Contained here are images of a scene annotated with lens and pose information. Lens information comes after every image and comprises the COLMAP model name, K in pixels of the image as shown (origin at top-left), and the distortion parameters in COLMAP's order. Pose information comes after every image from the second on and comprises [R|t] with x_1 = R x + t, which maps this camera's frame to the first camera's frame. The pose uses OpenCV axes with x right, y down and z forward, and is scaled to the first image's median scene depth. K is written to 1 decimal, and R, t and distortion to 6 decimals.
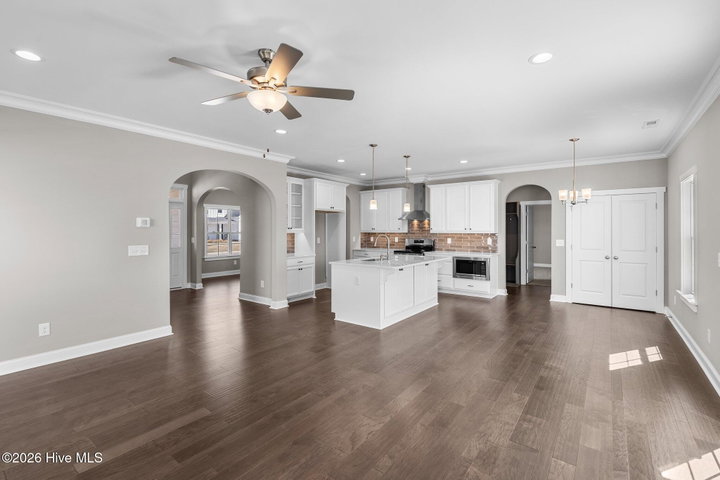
lens RADIAL K [[329.3, 0, 362.2], [0, 329.3, 235.2], [0, 0, 1]] dist [-0.002553, 0.000237]
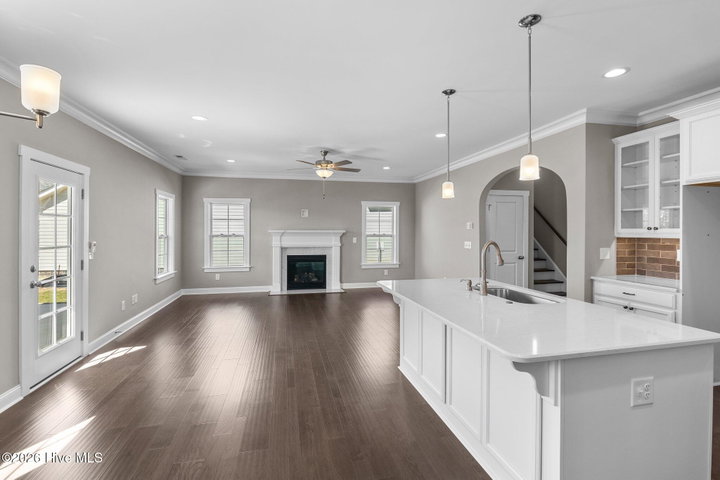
lens RADIAL K [[329.3, 0, 357.6], [0, 329.3, 234.3], [0, 0, 1]] dist [-0.002553, 0.000237]
pose [[-0.648728, 0.010891, -0.760943, 0.400436], [-0.008791, 0.999724, 0.021804, -0.015921], [0.760970, 0.020834, -0.648453, 0.836547]]
